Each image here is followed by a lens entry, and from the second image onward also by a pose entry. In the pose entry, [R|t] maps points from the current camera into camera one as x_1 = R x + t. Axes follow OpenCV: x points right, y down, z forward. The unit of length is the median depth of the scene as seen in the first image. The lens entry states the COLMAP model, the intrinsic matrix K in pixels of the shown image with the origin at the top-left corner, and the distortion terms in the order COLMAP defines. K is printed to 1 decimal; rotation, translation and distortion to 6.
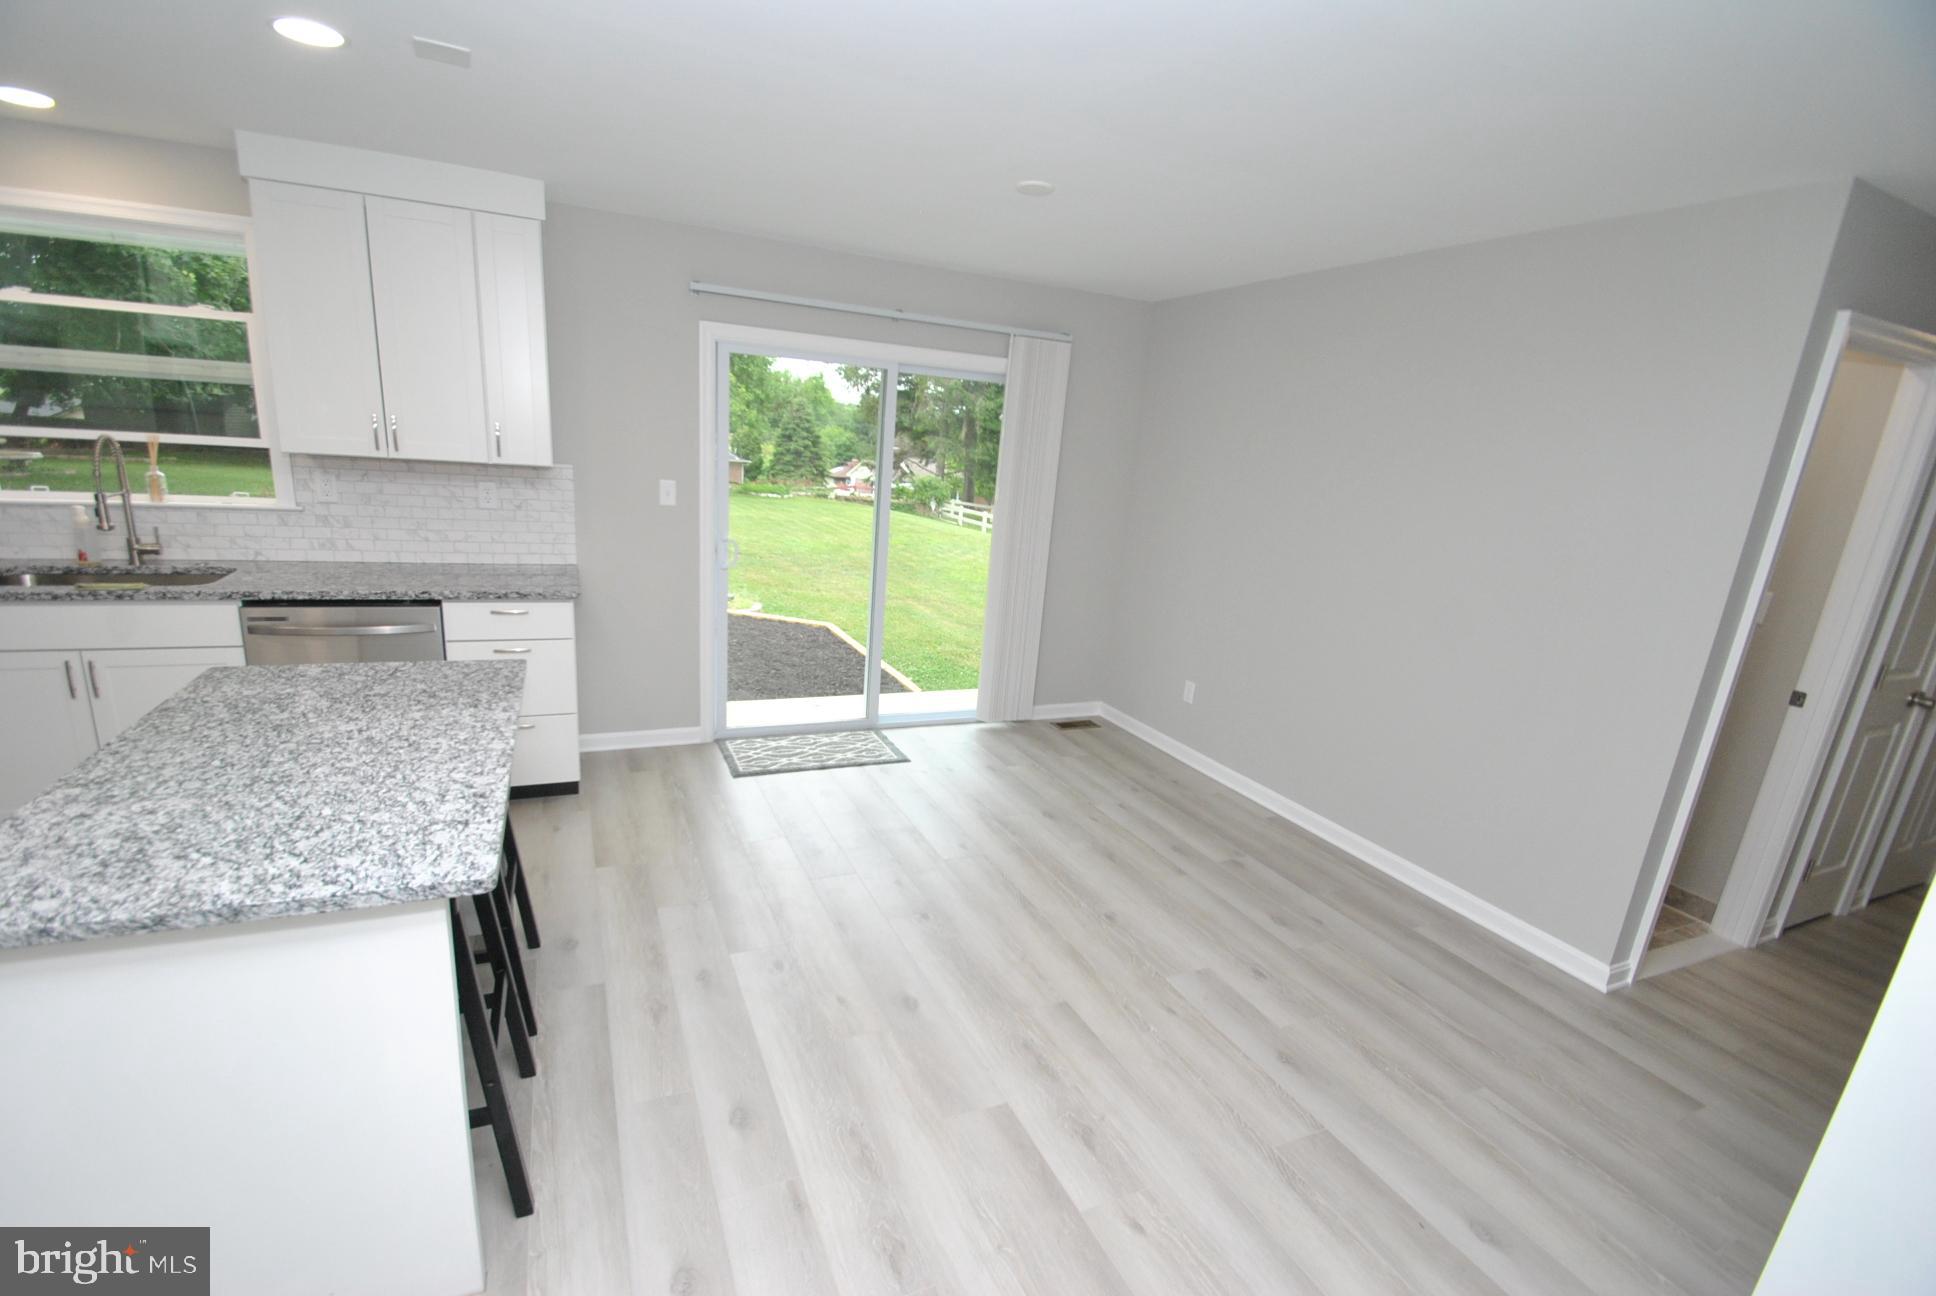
lens RADIAL K [[844.8, 0, 931.2], [0, 844.8, 680.9], [0, 0, 1]] dist [-0.002464, -0.007138]
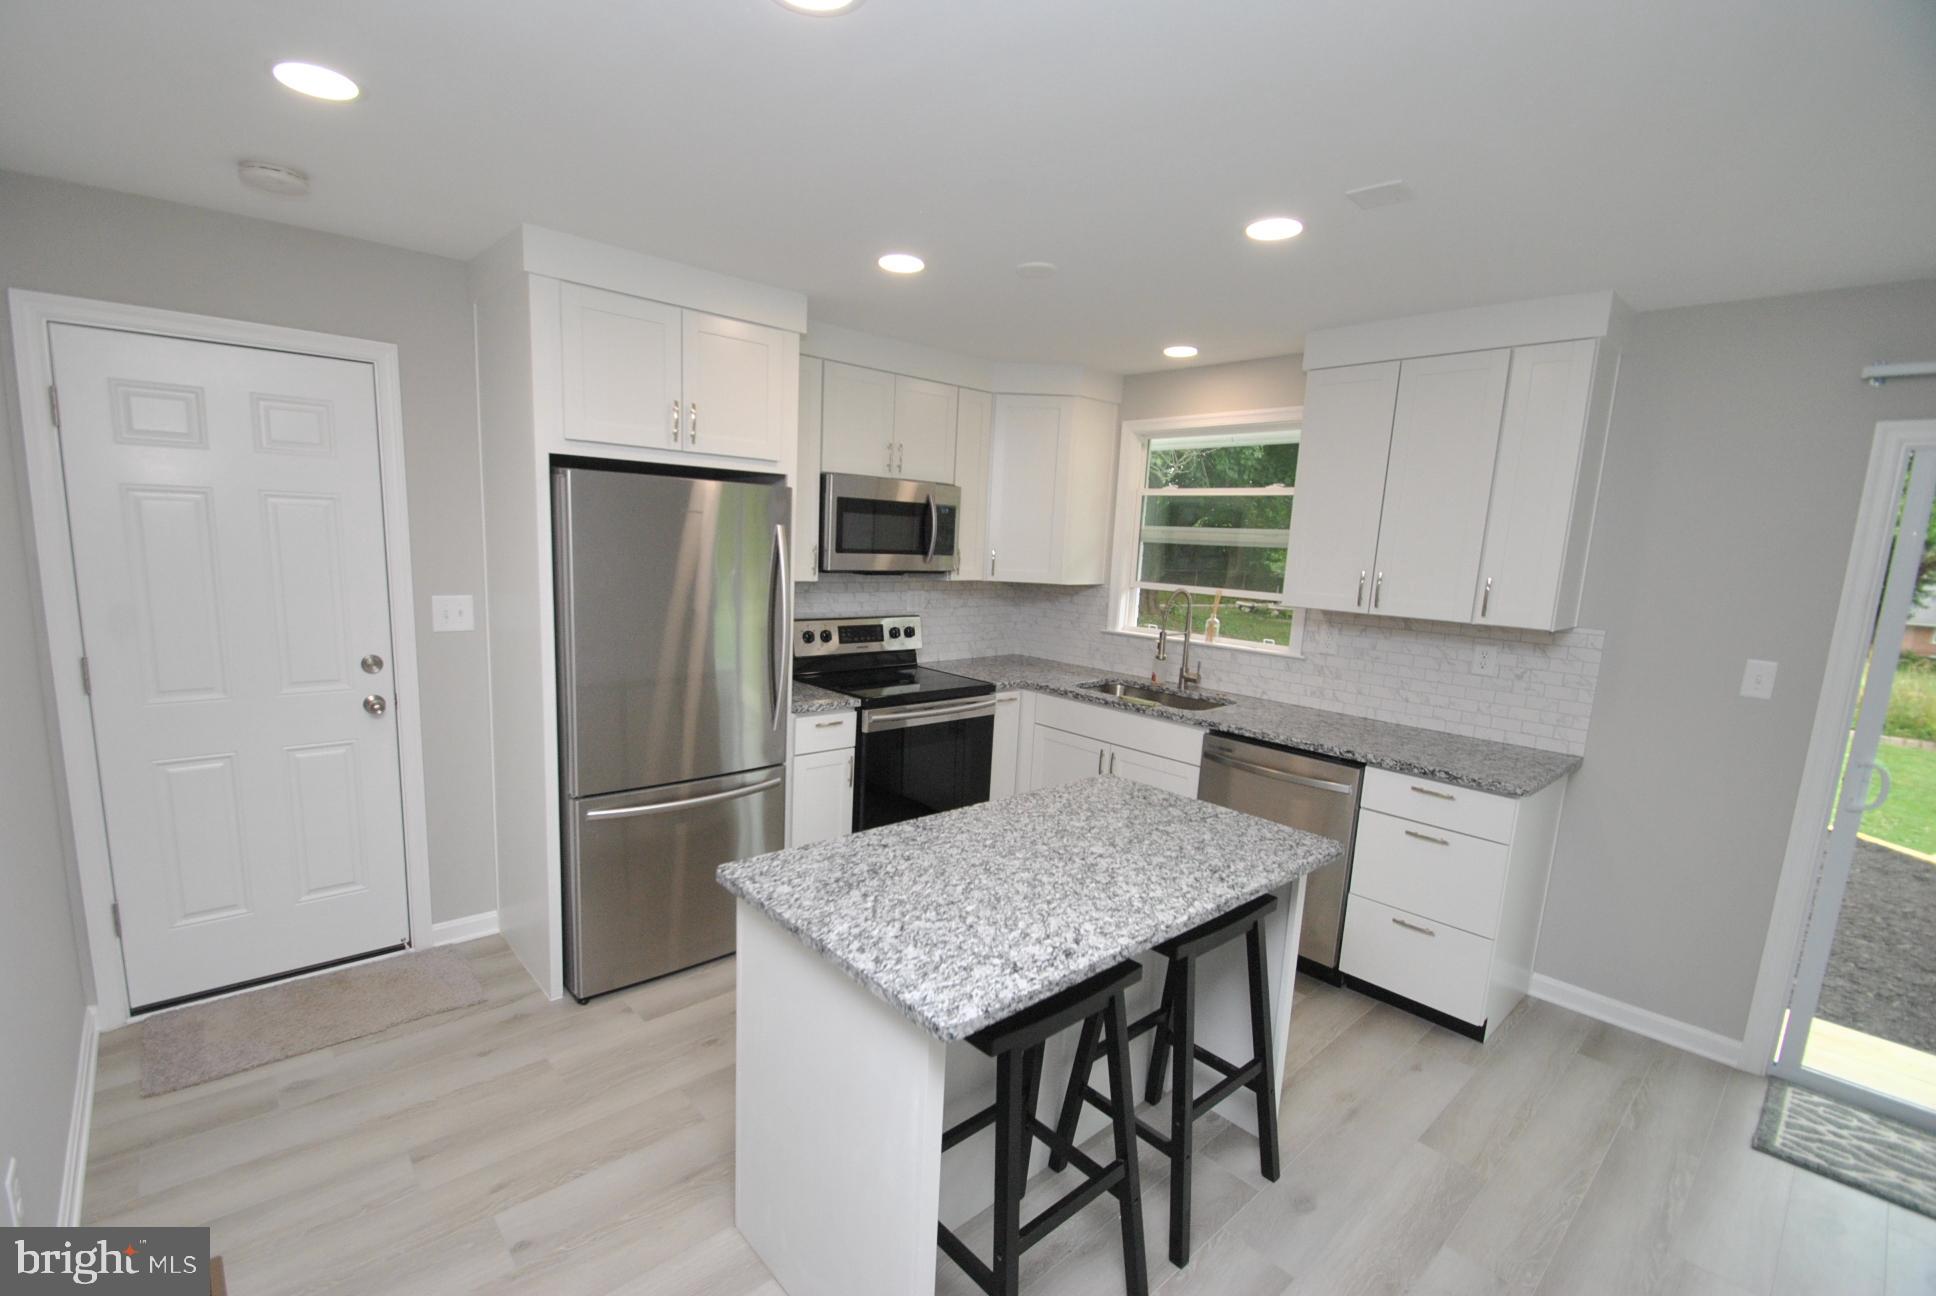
lens RADIAL K [[844.8, 0, 931.5], [0, 844.8, 679.3], [0, 0, 1]] dist [-0.002464, -0.007138]
pose [[0.306821, 0.099678, -0.946533, 0.132050], [-0.275952, 0.961099, 0.011762, -0.060221], [0.910885, 0.257589, 0.322392, 0.230335]]
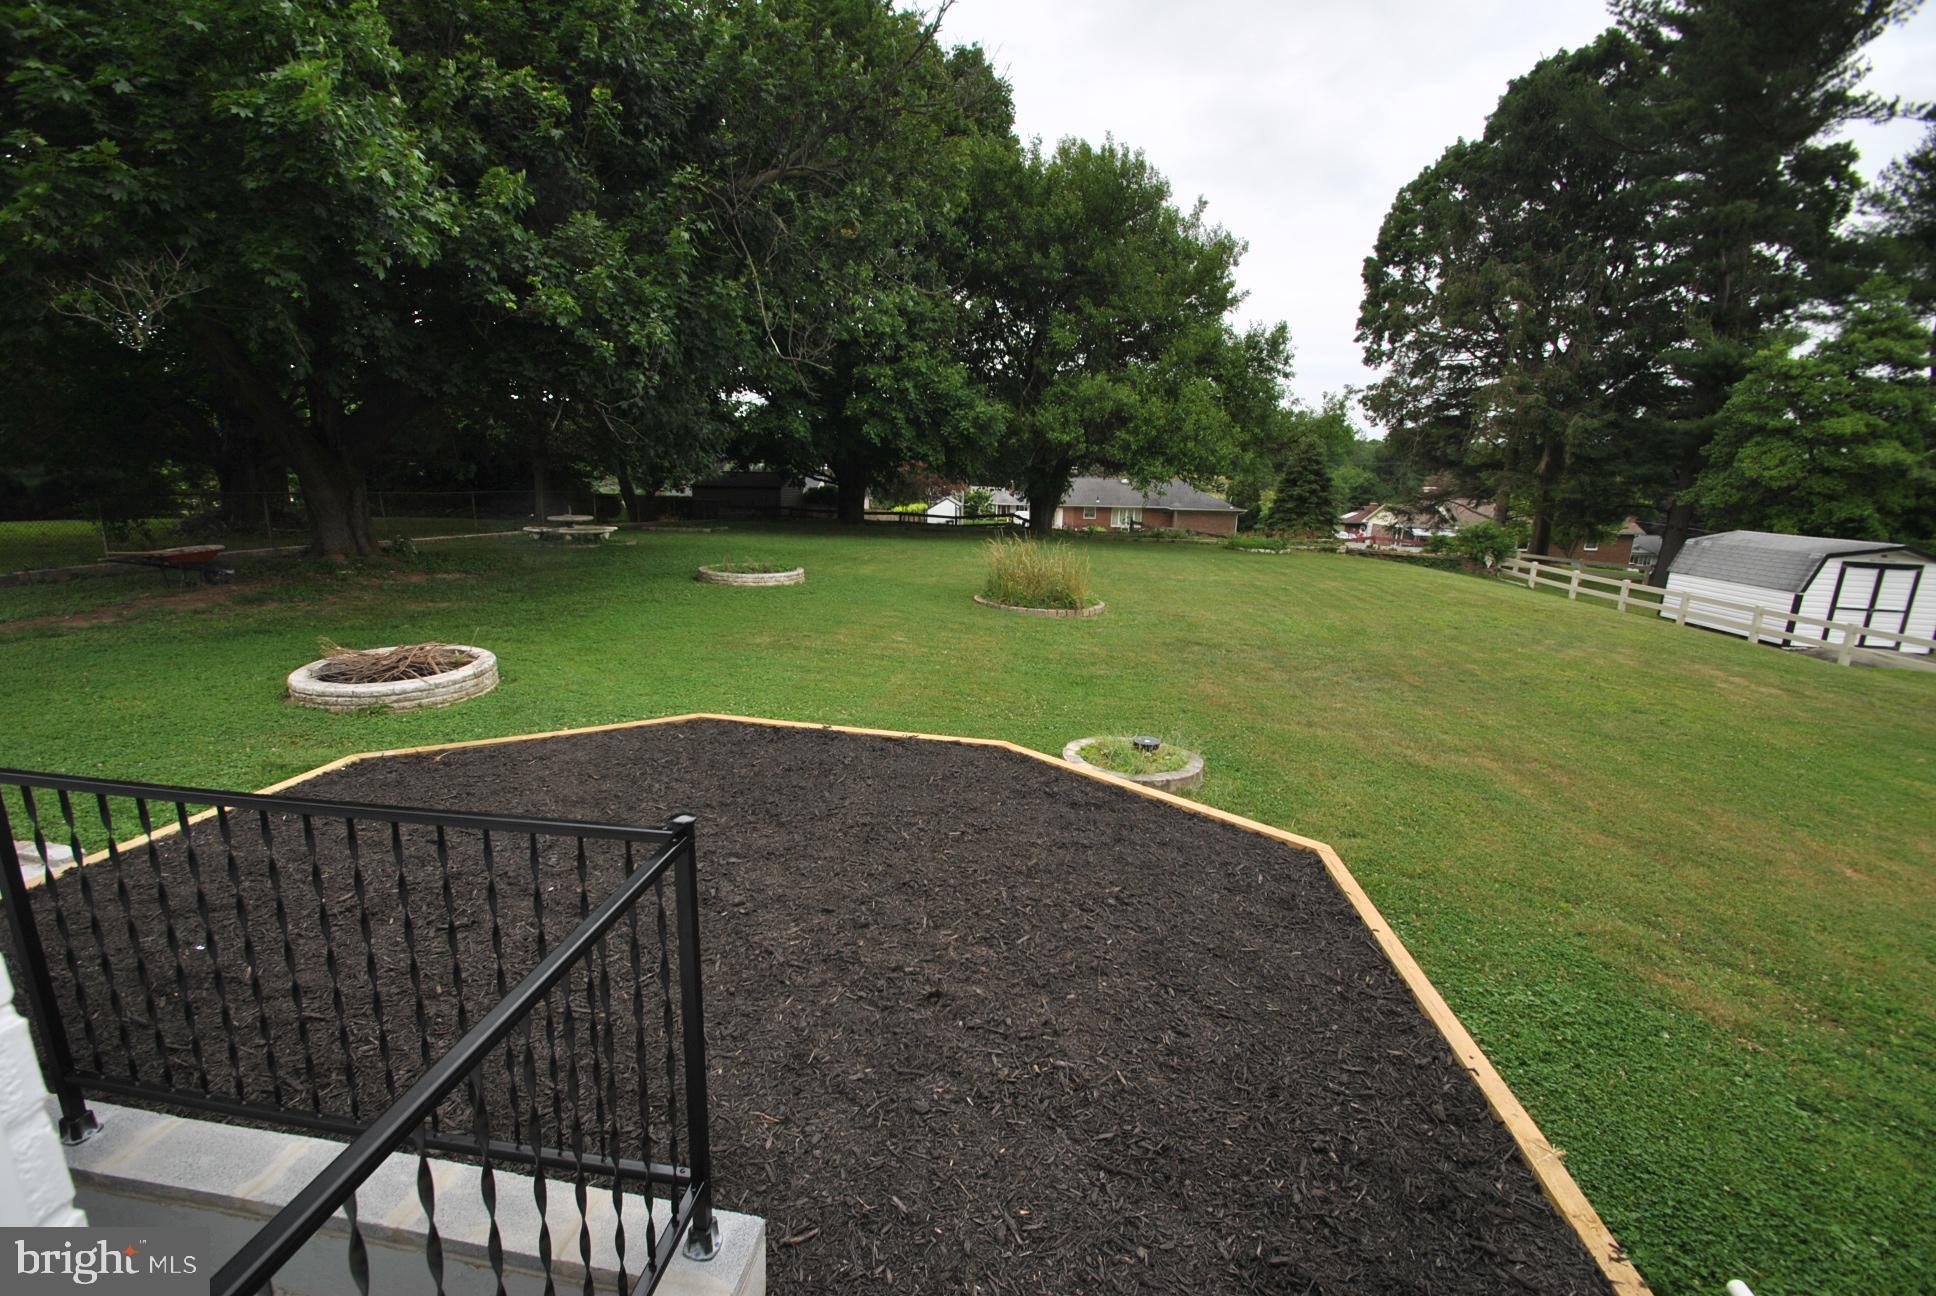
lens RADIAL K [[844.8, 0, 925.5], [0, 844.8, 682.4], [0, 0, 1]] dist [-0.002464, -0.007138]
pose [[0.843777, 0.069988, -0.532111, -0.165336], [-0.098830, 0.994768, -0.025875, -0.351973], [0.527516, 0.074421, 0.846279, 1.216991]]
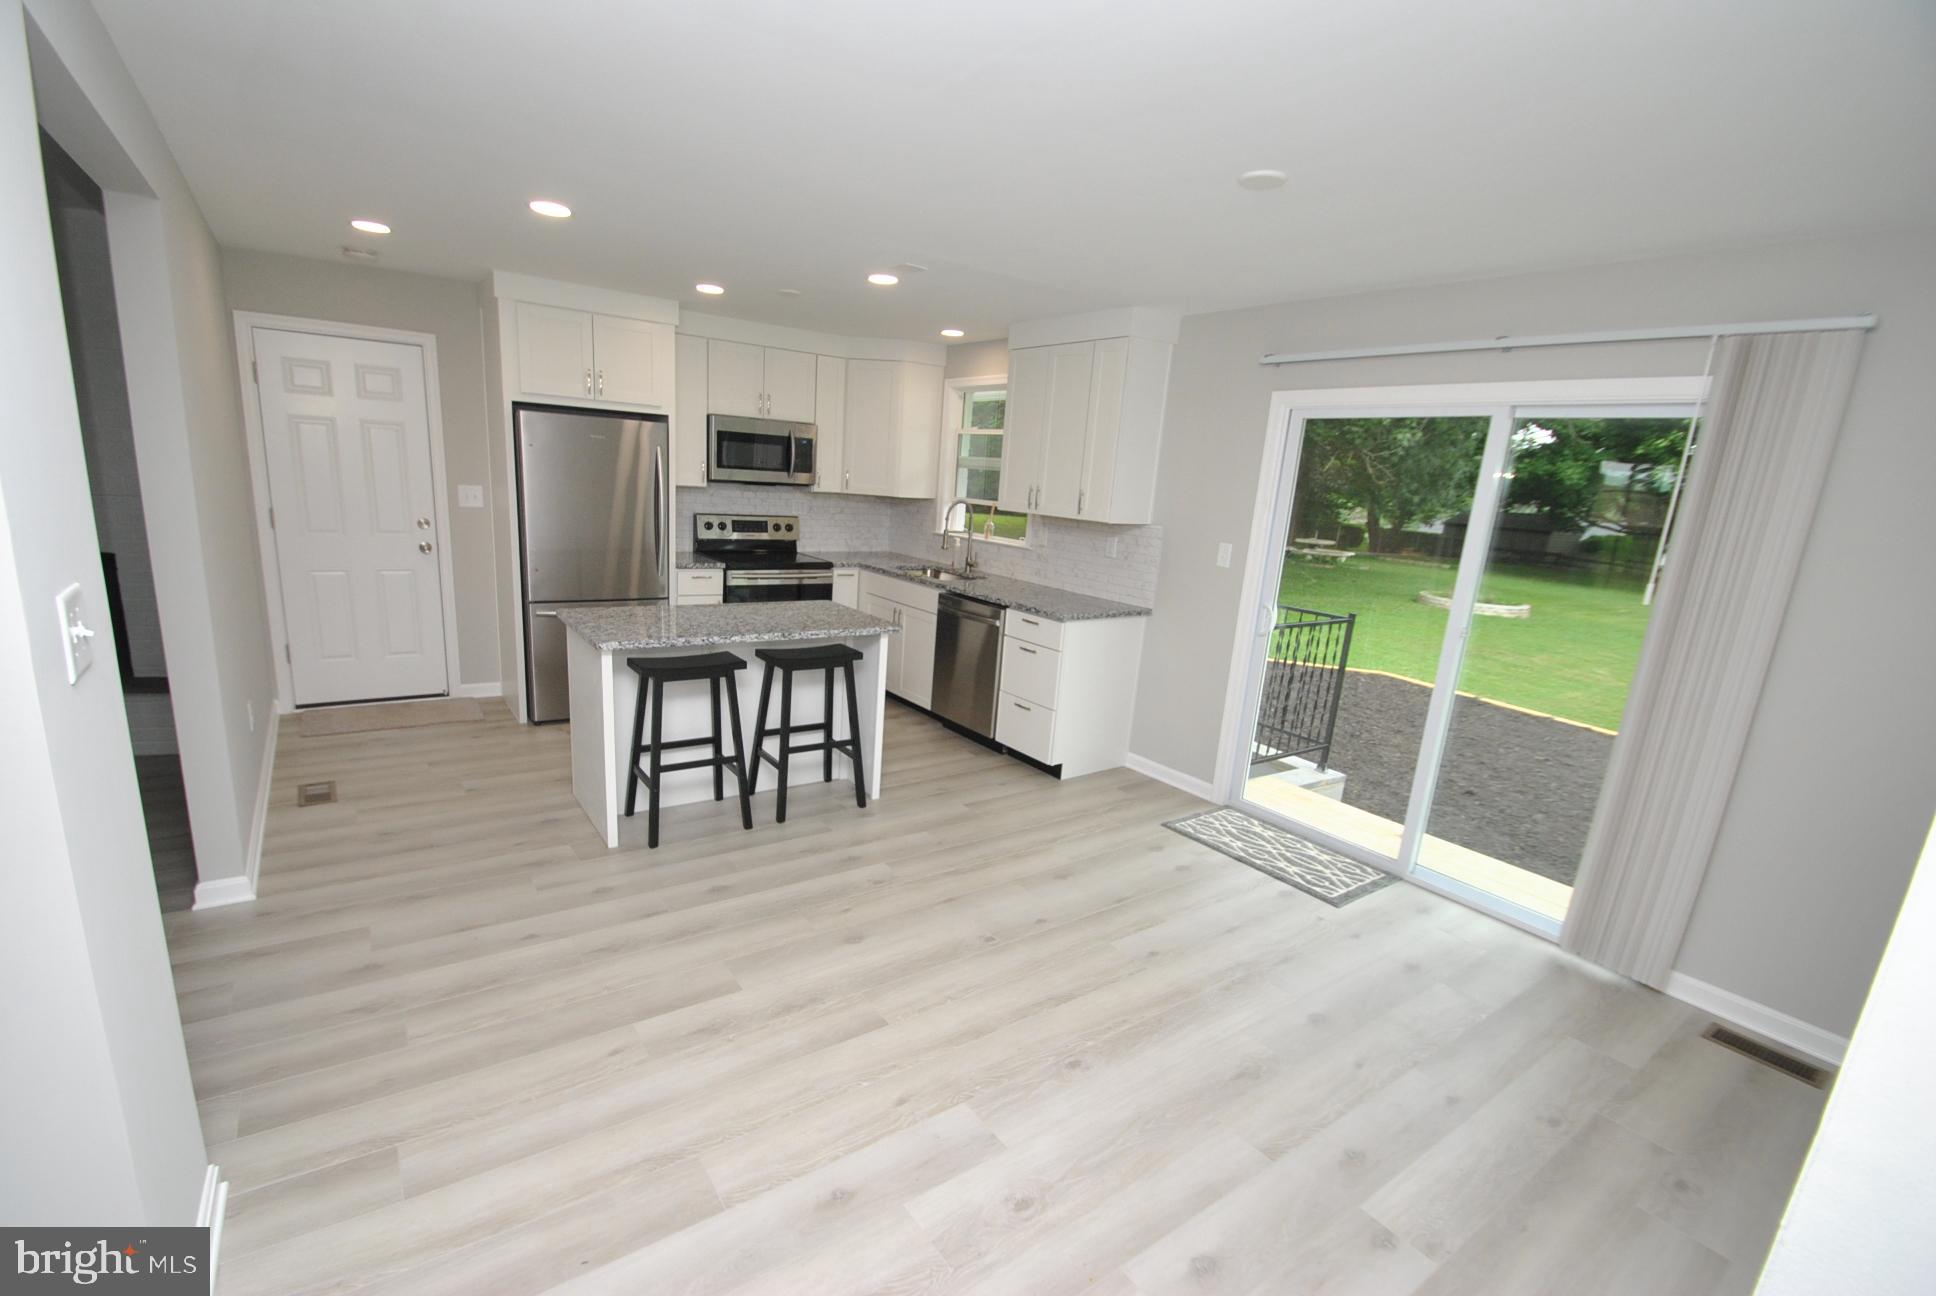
lens RADIAL K [[844.8, 0, 933.5], [0, 844.8, 680.5], [0, 0, 1]] dist [-0.002464, -0.007138]
pose [[0.198959, 0.177811, -0.963742, 0.786796], [-0.313074, 0.943404, 0.109427, -0.089726], [0.928655, 0.279951, 0.243367, 0.528581]]
